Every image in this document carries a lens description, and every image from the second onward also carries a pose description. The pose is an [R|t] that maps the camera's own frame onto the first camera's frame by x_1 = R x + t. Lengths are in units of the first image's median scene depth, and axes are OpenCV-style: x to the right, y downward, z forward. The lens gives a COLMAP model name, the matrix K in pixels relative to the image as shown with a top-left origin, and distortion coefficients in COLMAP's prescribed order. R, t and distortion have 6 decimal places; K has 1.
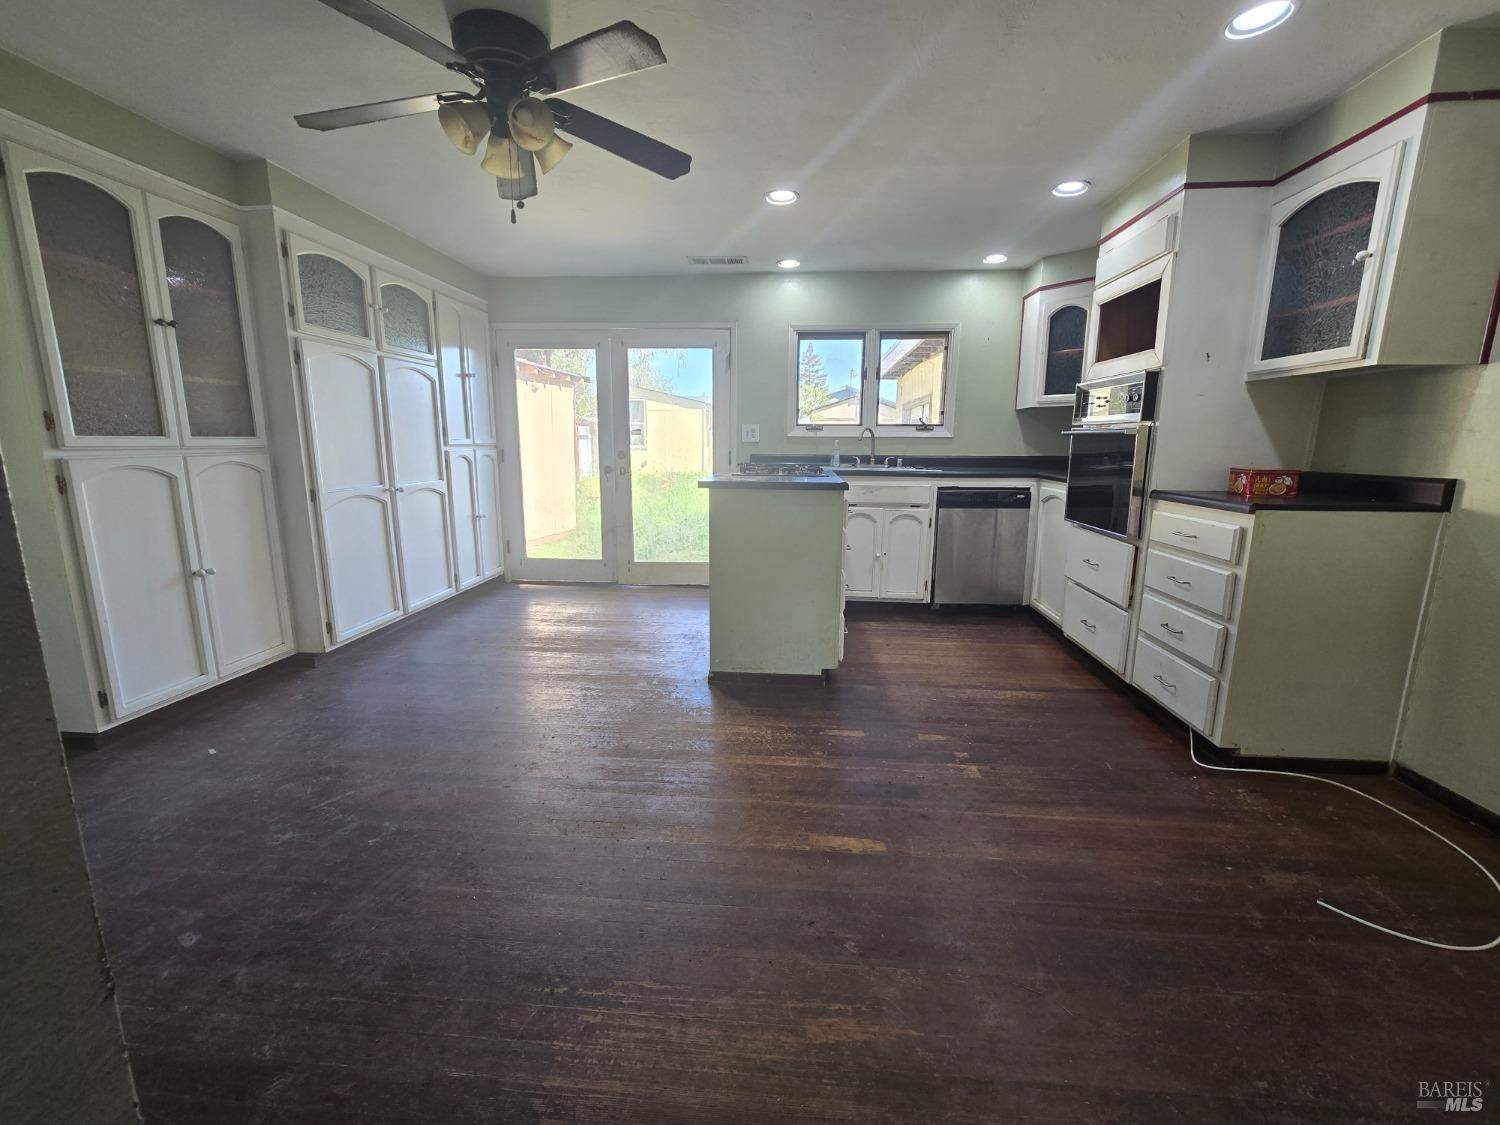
lens RADIAL K [[617.3, 0, 745.0], [0, 617.3, 556.8], [0, 0, 1]] dist [-0.000162, -0.000040]
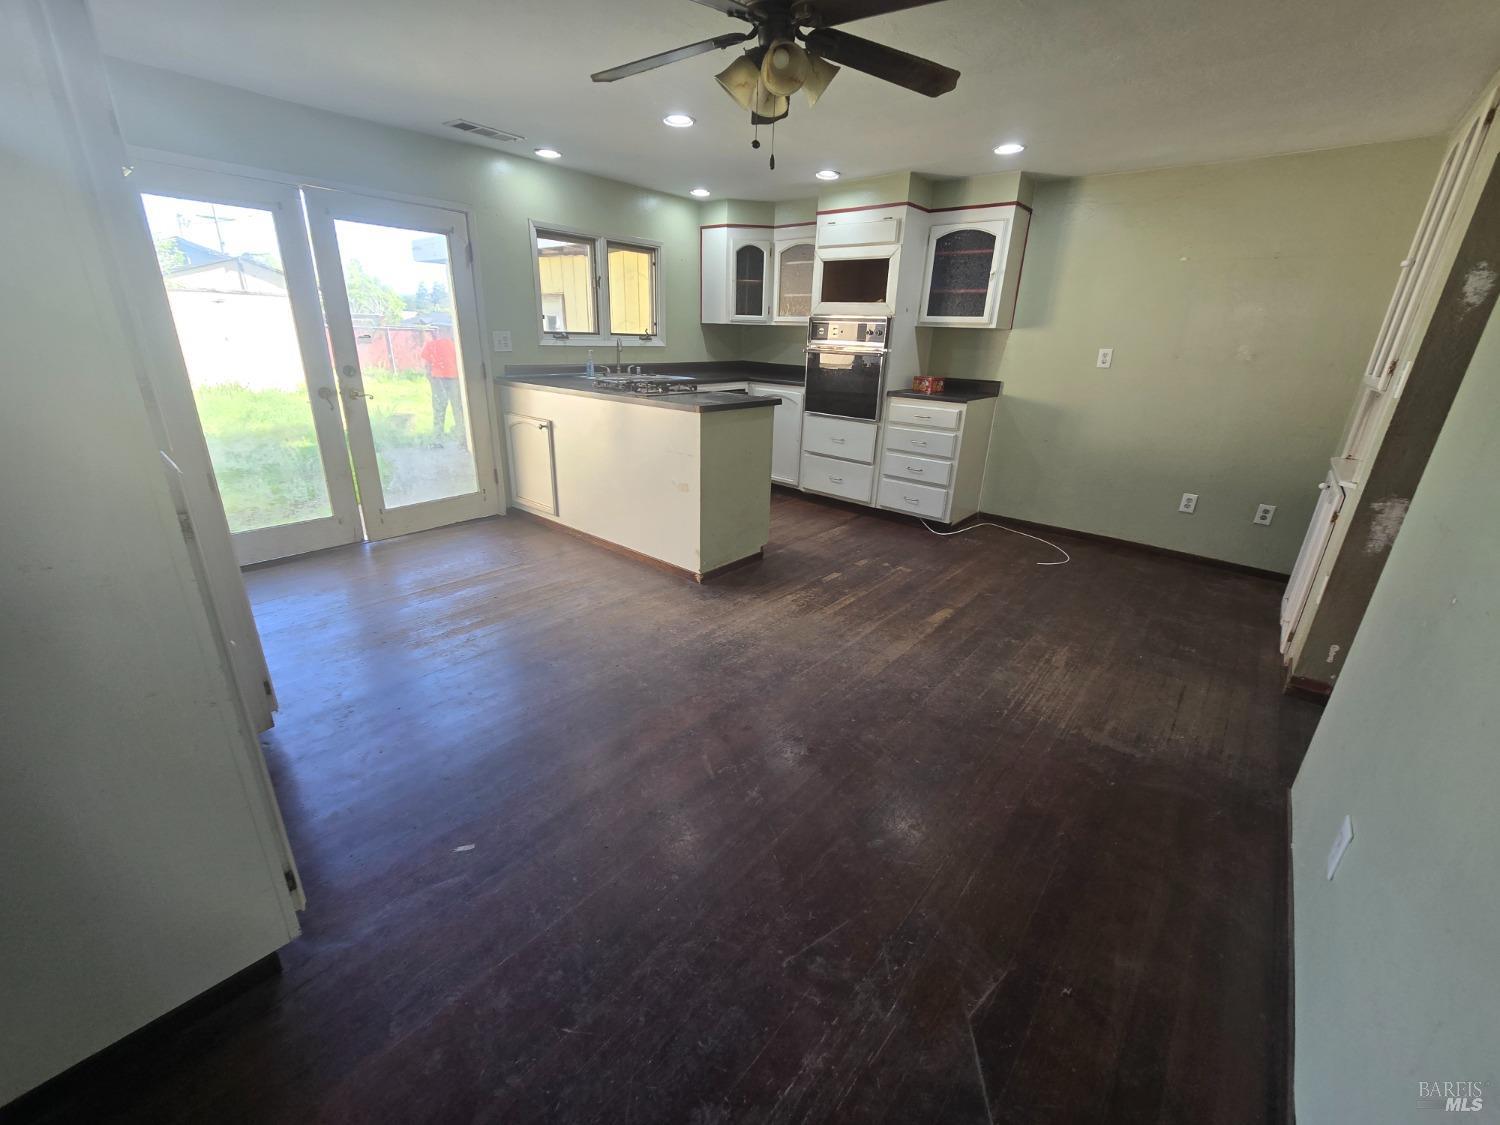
lens RADIAL K [[612.1, 0, 750.0], [0, 612.1, 562.5], [0, 0, 1]] dist [-0.001813, -0.000157]
pose [[0.579278, -0.274137, 0.767650, -0.958530], [0.122074, 0.960306, 0.250818, -0.120441], [-0.805937, -0.051584, 0.589749, 0.280649]]
